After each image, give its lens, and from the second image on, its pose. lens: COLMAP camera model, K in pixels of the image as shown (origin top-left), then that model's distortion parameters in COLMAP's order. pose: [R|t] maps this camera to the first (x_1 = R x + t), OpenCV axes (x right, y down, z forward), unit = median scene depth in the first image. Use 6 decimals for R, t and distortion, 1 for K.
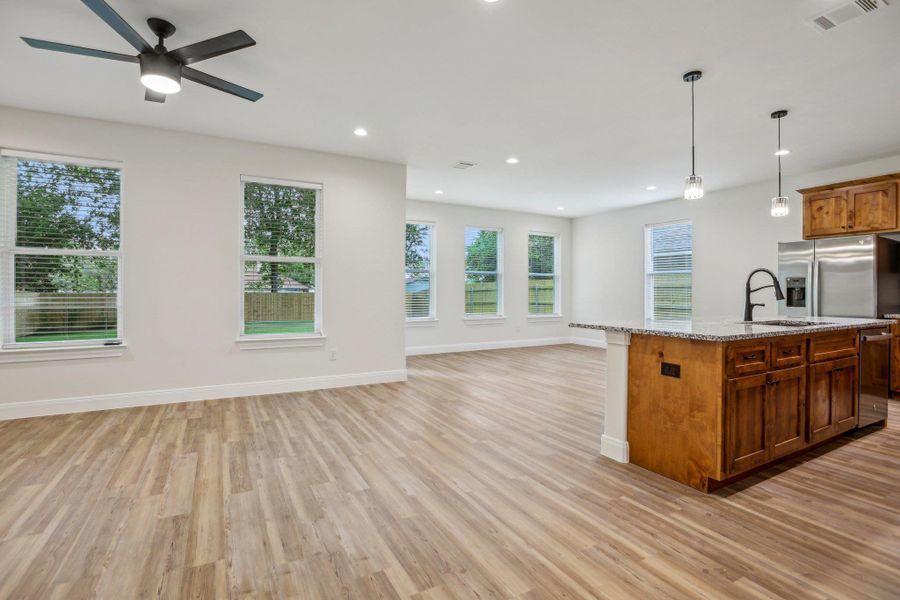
lens RADIAL K [[426.3, 0, 447.7], [0, 426.3, 287.9], [0, 0, 1]] dist [-0.050975, 0.019347]
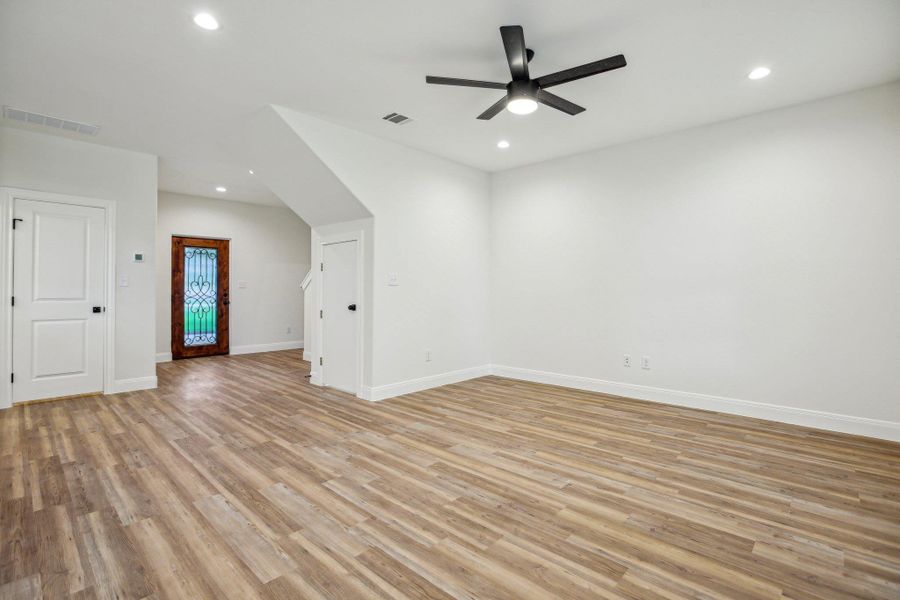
lens RADIAL K [[426.3, 0, 447.7], [0, 426.3, 287.9], [0, 0, 1]] dist [-0.050975, 0.019347]
pose [[-0.949972, -0.005761, -0.312283, -0.130299], [-0.001749, 0.999912, -0.013127, 0.011086], [0.312331, -0.011924, -0.949899, 1.746714]]
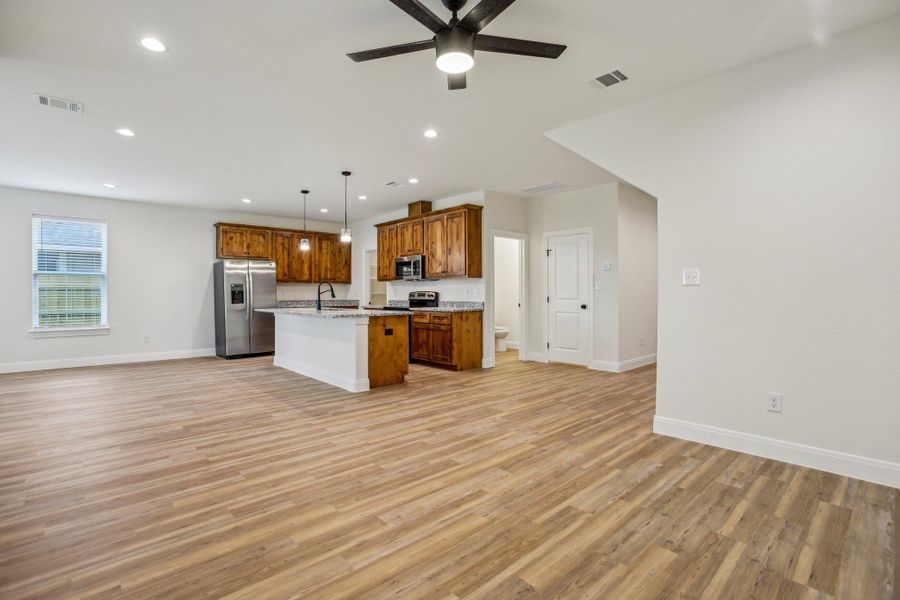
lens RADIAL K [[423.6, 0, 449.5], [0, 423.6, 294.7], [0, 0, 1]] dist [-0.066672, 0.031902]
pose [[-0.239532, -0.006278, 0.970868, -1.353227], [-0.004242, 0.999976, 0.005420, 0.002167], [-0.970879, -0.002820, -0.239553, 1.068892]]
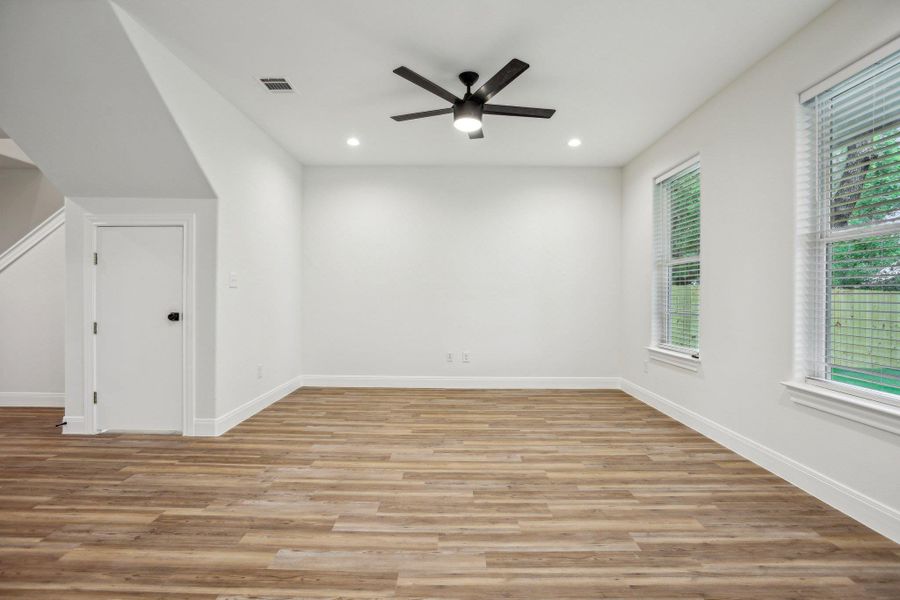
lens RADIAL K [[435.1, 0, 450.0], [0, 435.1, 300.0], [0, 0, 1]] dist [-0.053156, 0.021085]
pose [[-0.482748, 0.000729, -0.875759, 0.374847], [-0.002605, 0.999994, 0.002269, 0.013258], [0.875755, 0.003376, -0.482744, 1.360877]]
